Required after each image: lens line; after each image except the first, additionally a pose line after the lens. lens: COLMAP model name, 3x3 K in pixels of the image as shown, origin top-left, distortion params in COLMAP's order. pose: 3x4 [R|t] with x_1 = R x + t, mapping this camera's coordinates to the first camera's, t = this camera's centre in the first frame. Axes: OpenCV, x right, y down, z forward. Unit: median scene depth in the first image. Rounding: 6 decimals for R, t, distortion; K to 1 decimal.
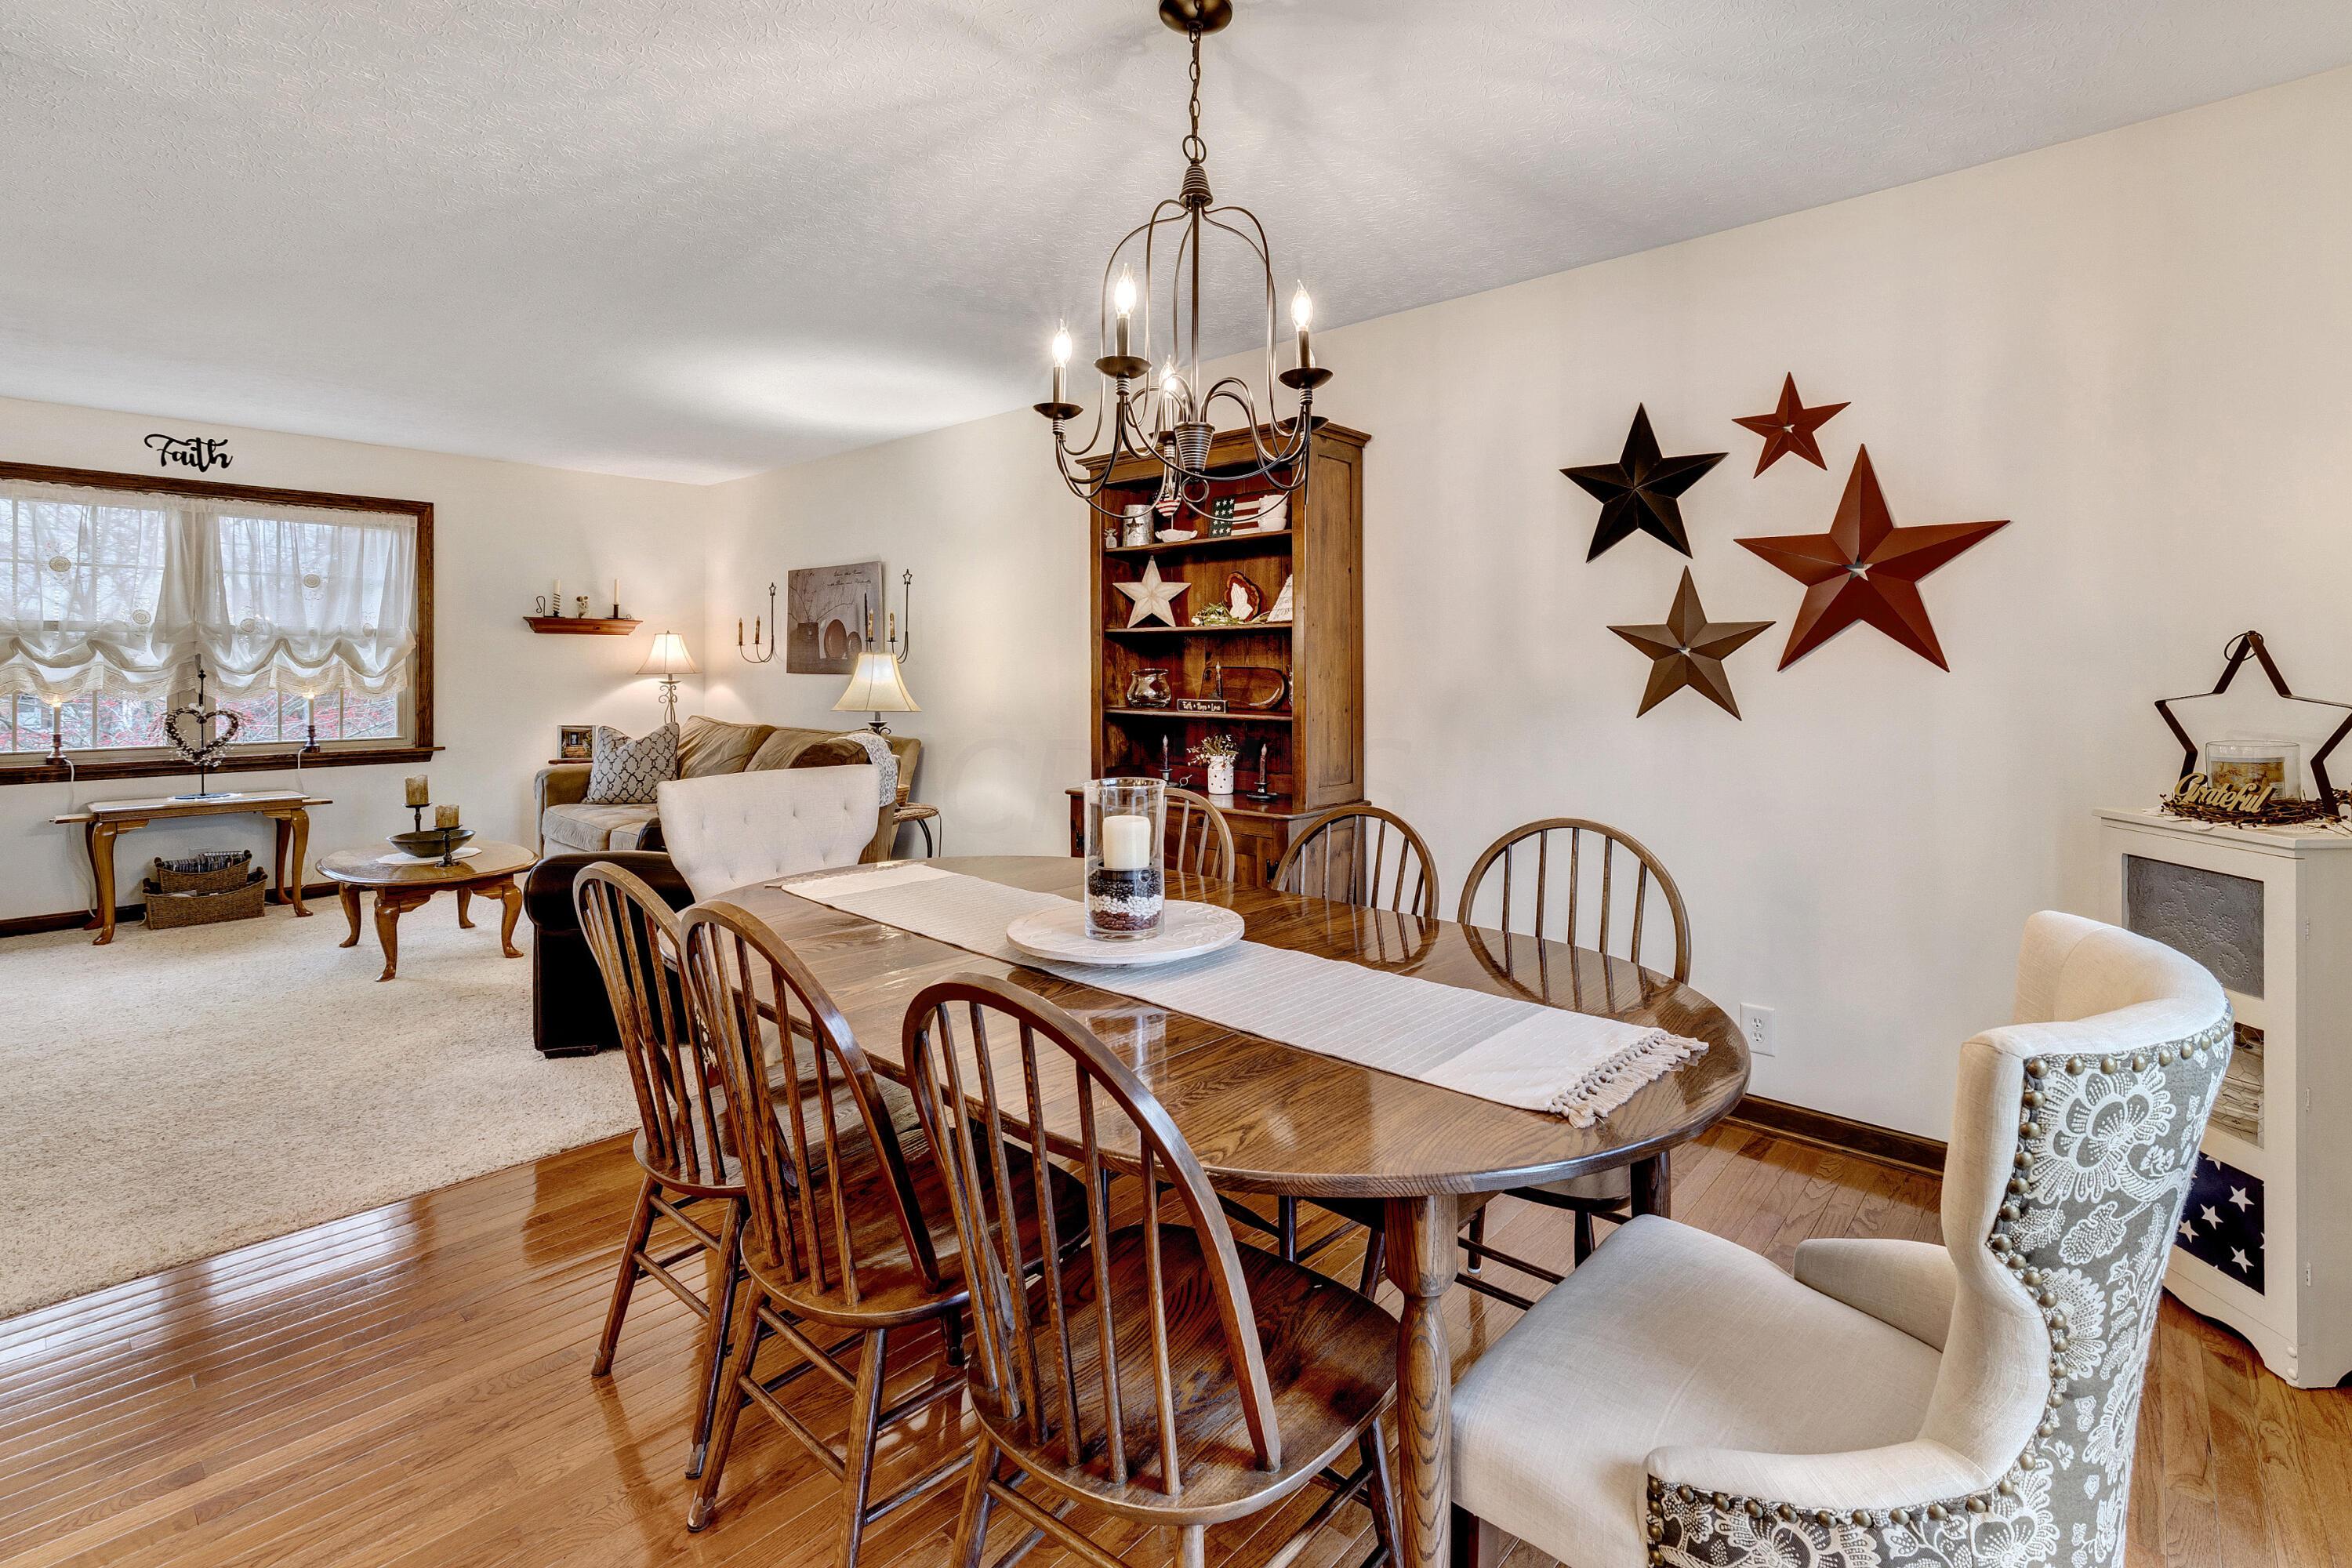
lens RADIAL K [[1007.0, 0, 1288.5], [0, 1007.0, 671.8], [0, 0, 1]] dist [0.001146, -0.005581]
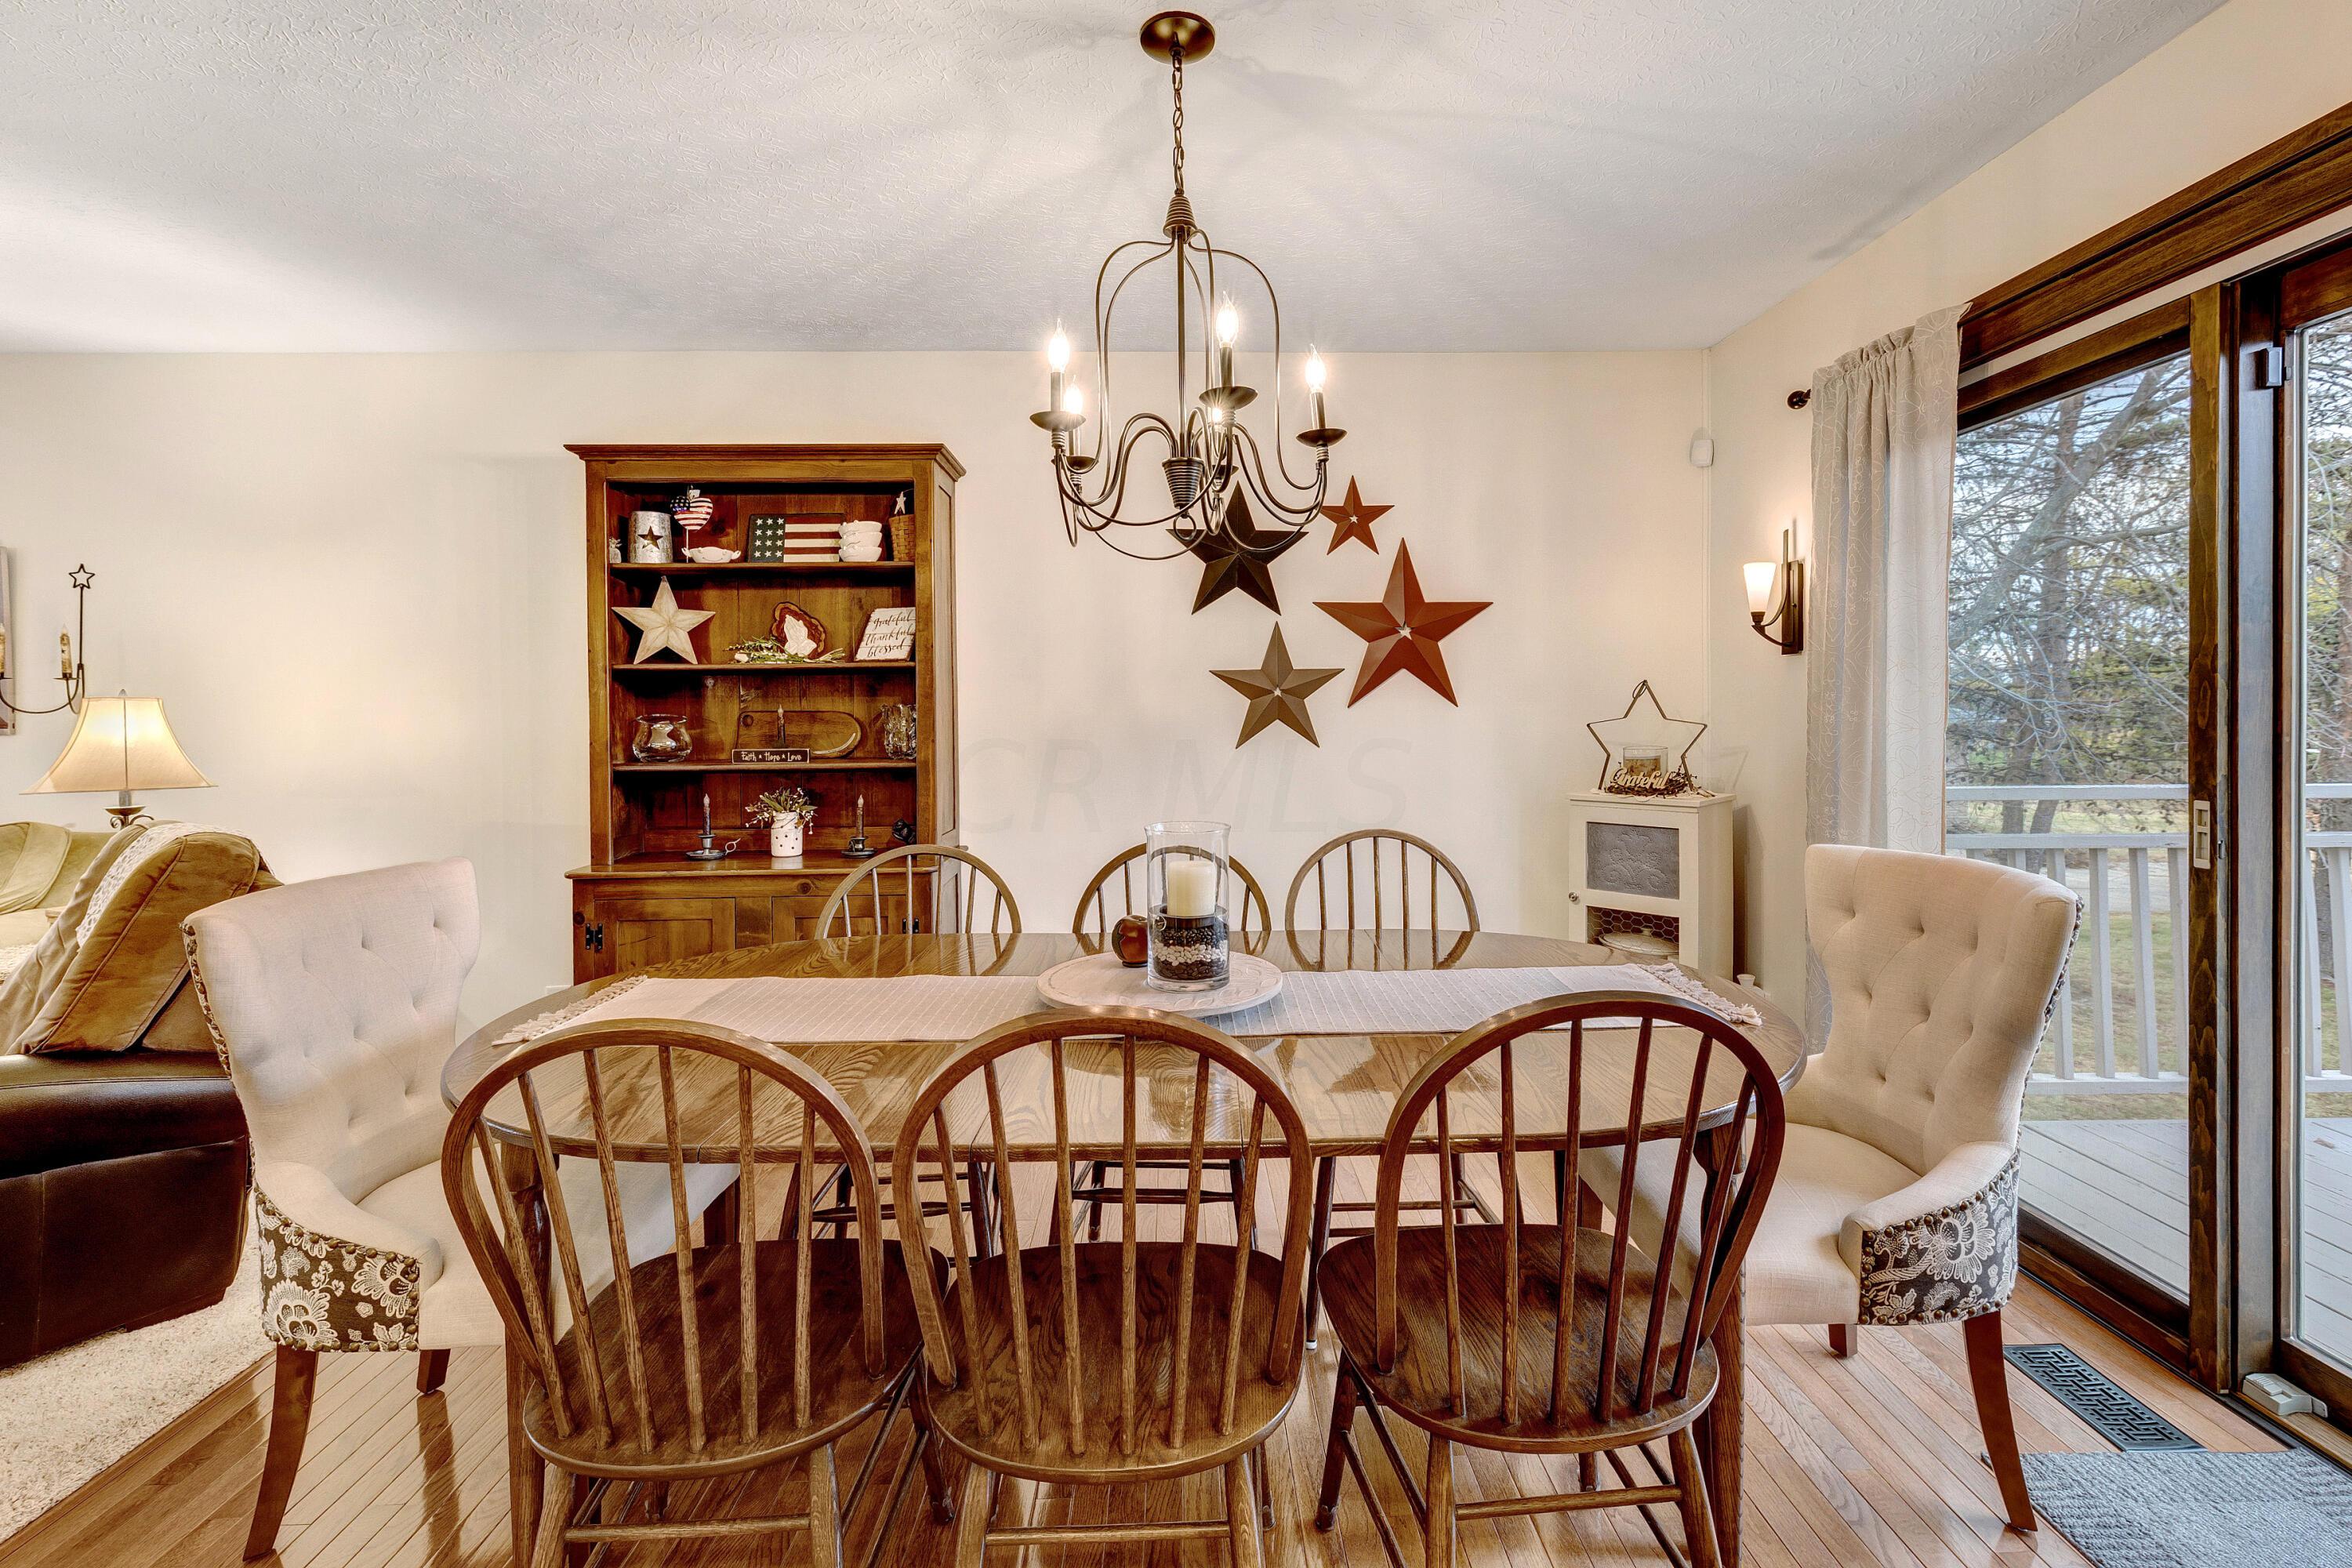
lens RADIAL K [[979.9, 0, 1165.2], [0, 979.9, 723.5], [0, 0, 1]] dist [0.002736, 0.000071]
pose [[0.773711, -0.020485, 0.633207, -0.327827], [0.014336, 0.999787, 0.014827, -0.001546], [-0.633376, -0.002395, 0.773840, 0.123638]]
